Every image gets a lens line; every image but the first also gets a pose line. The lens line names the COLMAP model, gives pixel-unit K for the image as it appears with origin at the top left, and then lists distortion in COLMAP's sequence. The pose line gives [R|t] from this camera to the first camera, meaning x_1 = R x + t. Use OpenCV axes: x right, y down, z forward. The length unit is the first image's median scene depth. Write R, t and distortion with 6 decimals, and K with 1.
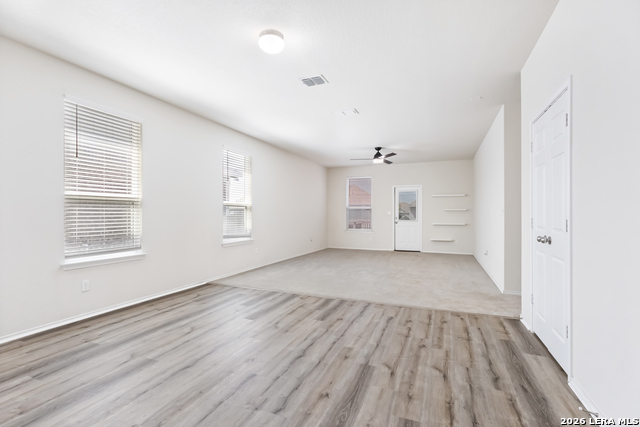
lens RADIAL K [[297.7, 0, 320.0], [0, 297.7, 213.5], [0, 0, 1]] dist [-0.000451, 0.000104]
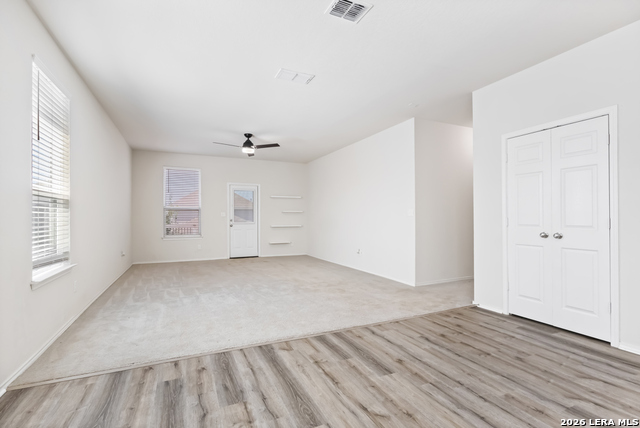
lens RADIAL K [[297.7, 0, 320.0], [0, 297.7, 214.0], [0, 0, 1]] dist [-0.000451, 0.000104]
pose [[0.682354, 0.006688, 0.730992, -0.563574], [-0.002052, 0.999972, -0.007233, 0.008026], [-0.731019, 0.003435, 0.682348, 0.626951]]
